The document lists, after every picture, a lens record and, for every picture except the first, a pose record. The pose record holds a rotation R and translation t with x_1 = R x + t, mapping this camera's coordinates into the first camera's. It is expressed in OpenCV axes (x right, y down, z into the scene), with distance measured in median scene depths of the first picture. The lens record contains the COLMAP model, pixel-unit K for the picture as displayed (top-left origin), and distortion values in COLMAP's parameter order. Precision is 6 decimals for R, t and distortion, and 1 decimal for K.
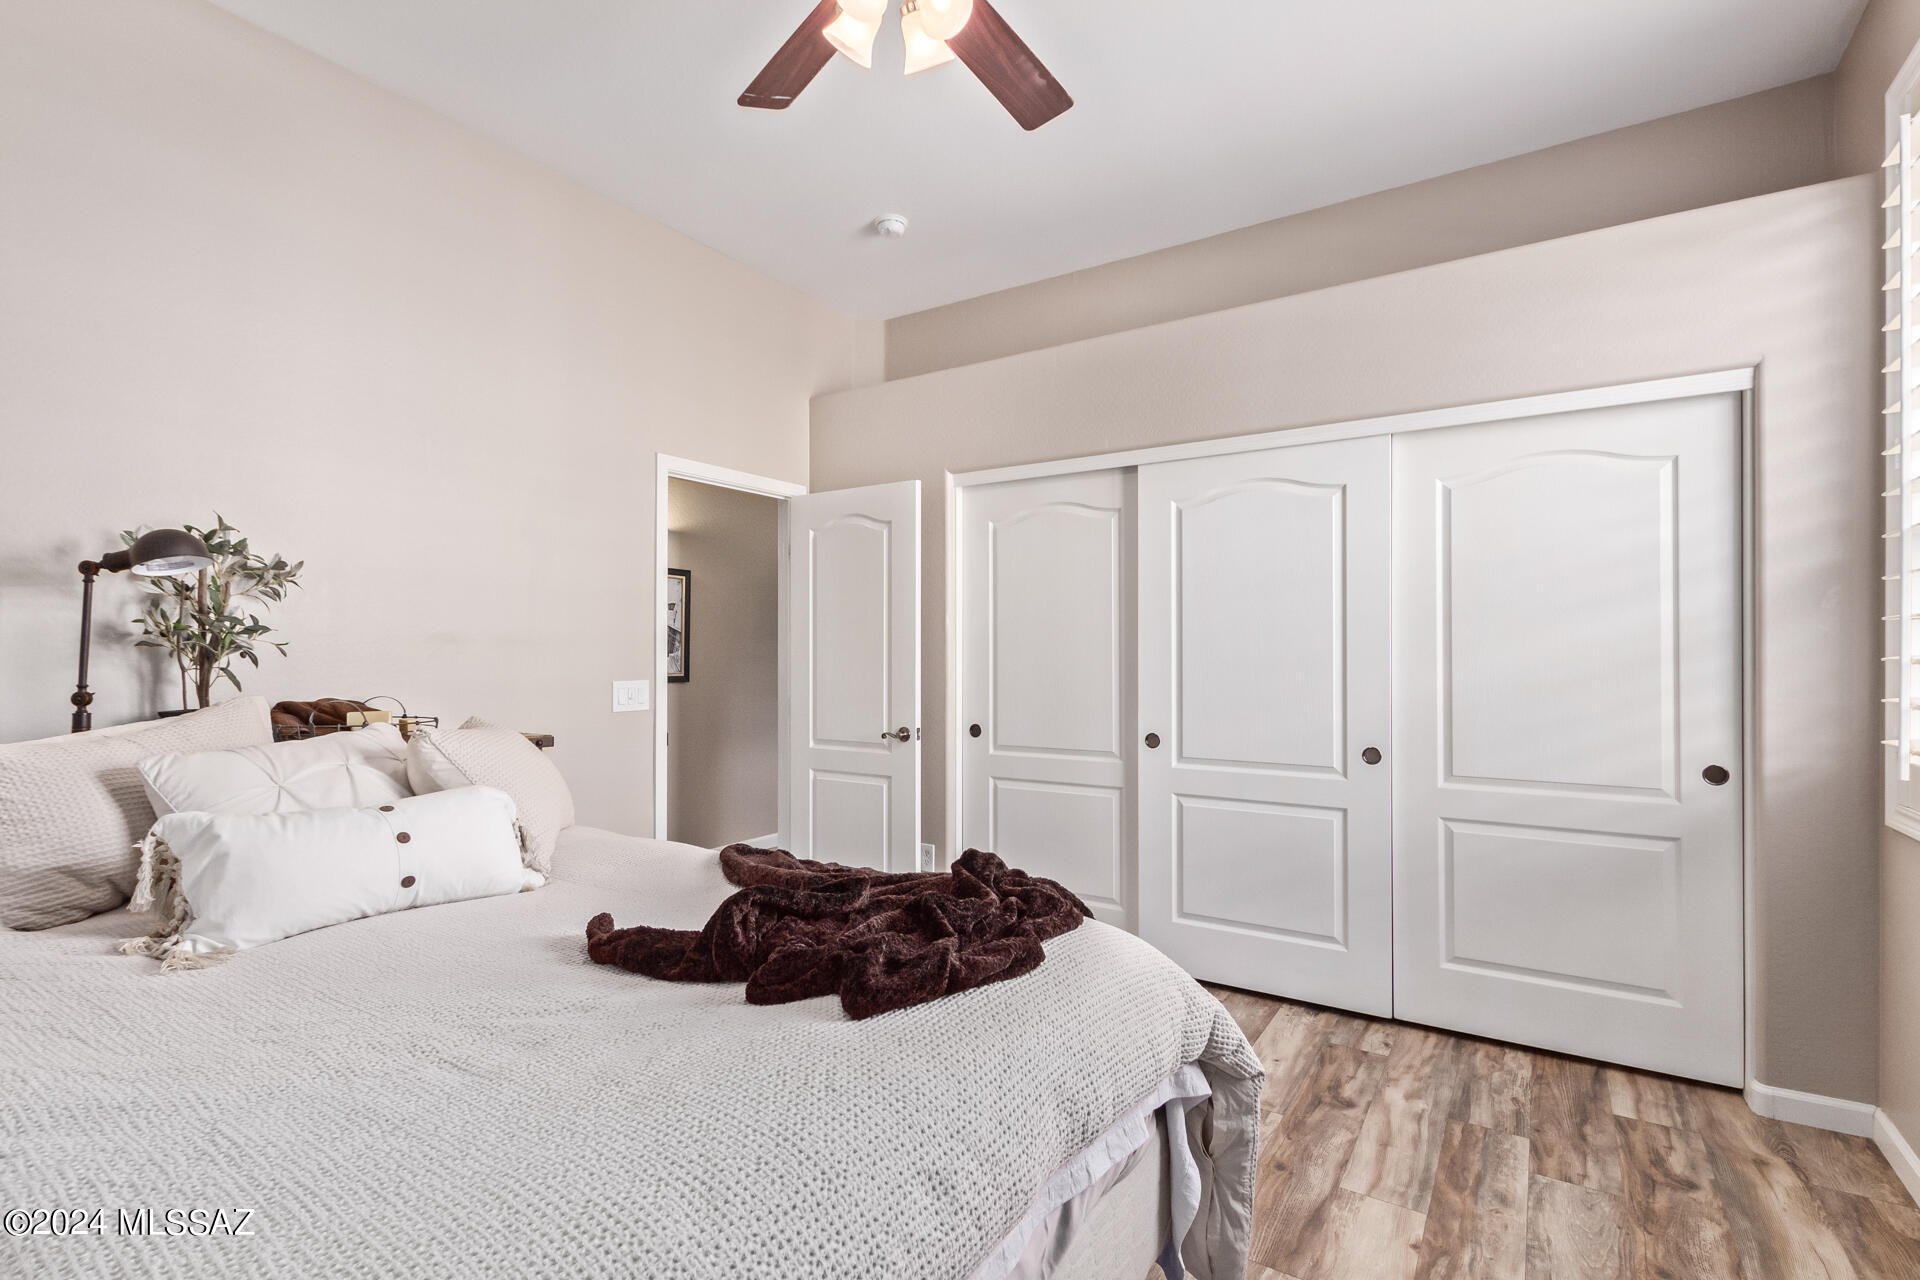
lens RADIAL K [[876.8, 0, 958.2], [0, 876.8, 646.5], [0, 0, 1]] dist [-0.000071, -0.002307]
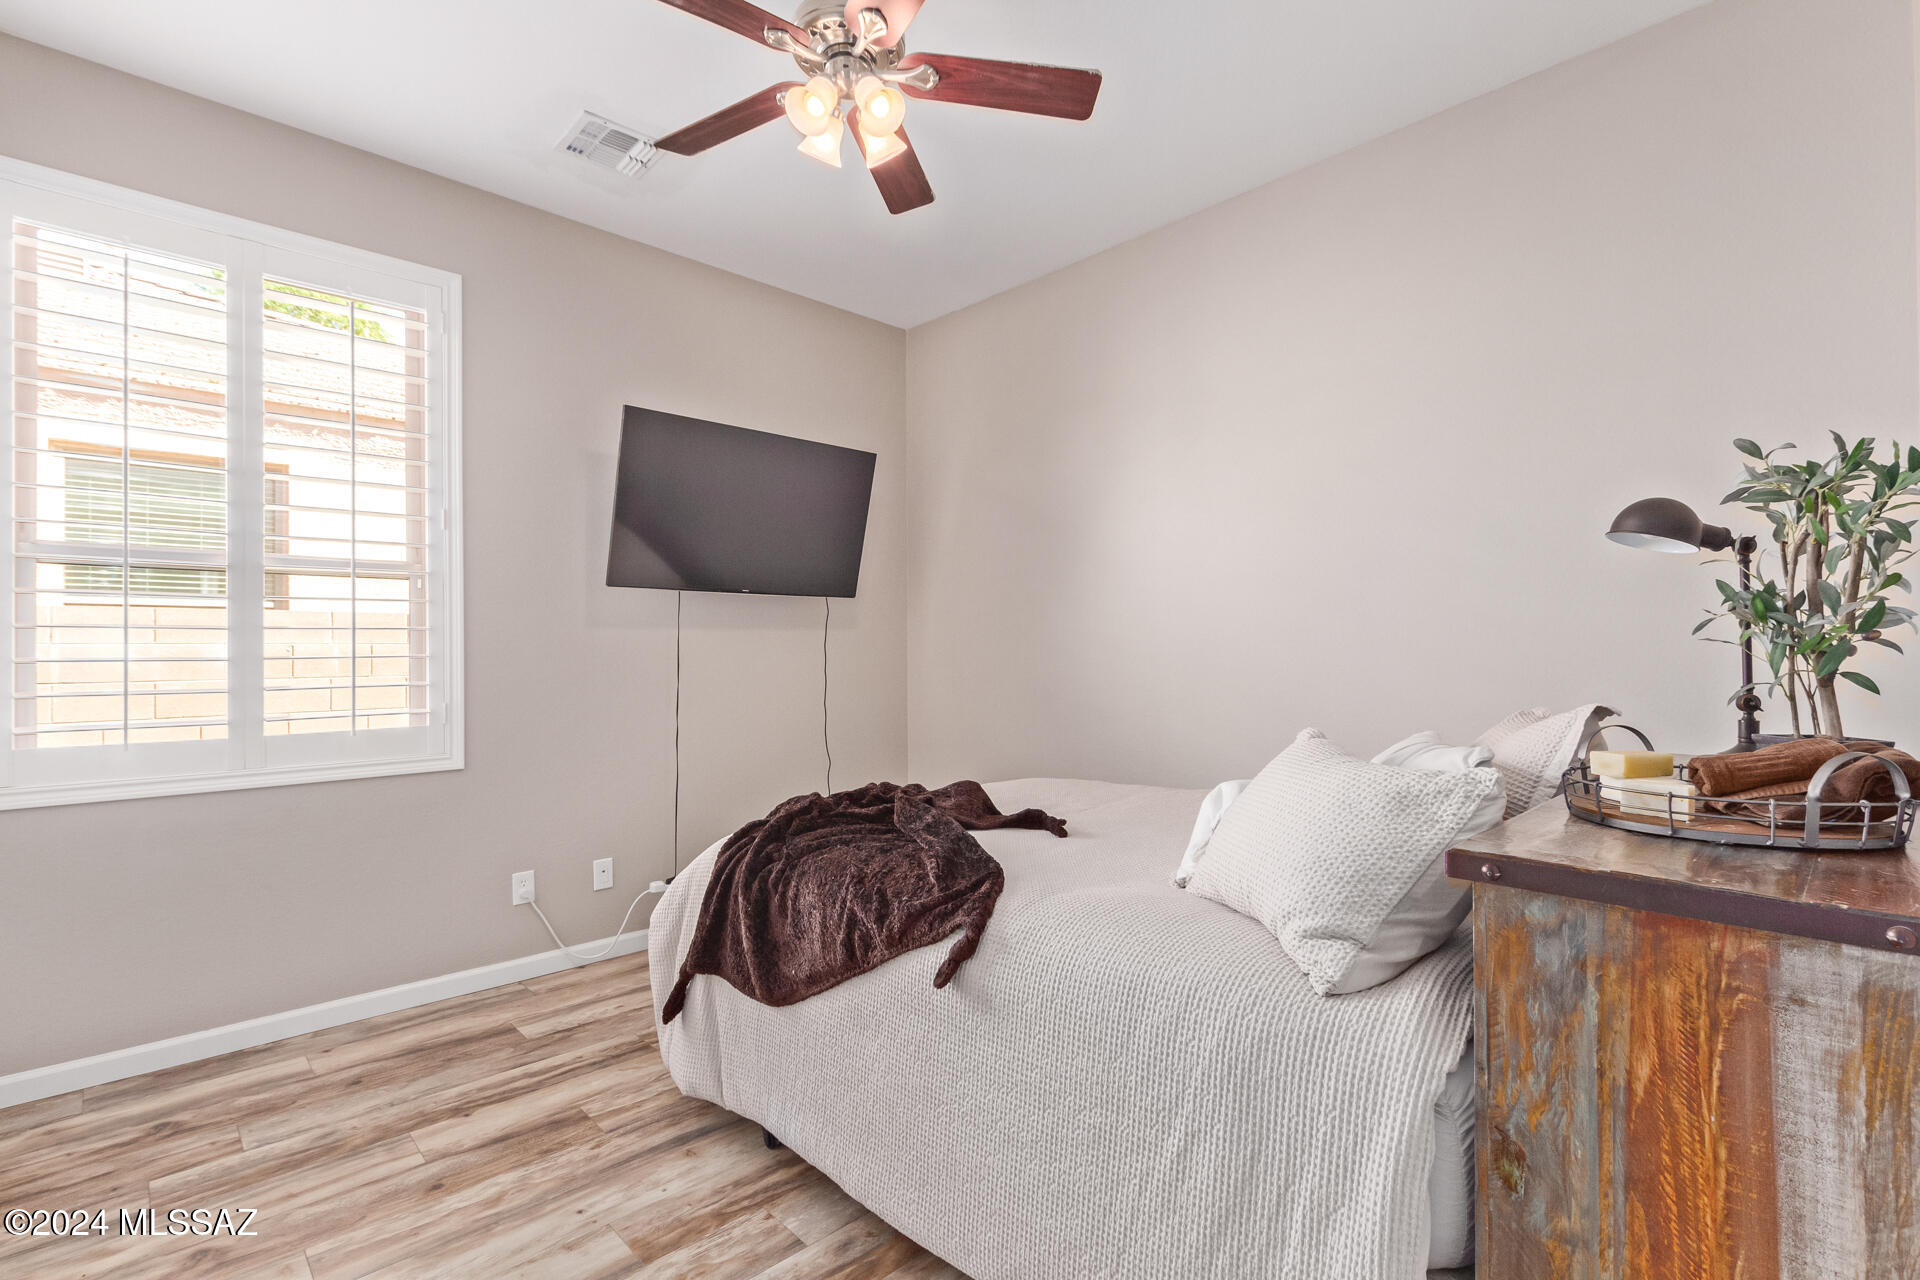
lens RADIAL K [[876.8, 0, 962.3], [0, 876.8, 645.2], [0, 0, 1]] dist [-0.000071, -0.002307]
pose [[-0.975637, 0.005652, 0.219320, -0.423804], [0.002083, 0.999862, -0.016503, 0.015189], [-0.219383, -0.015644, -0.975513, 1.879046]]
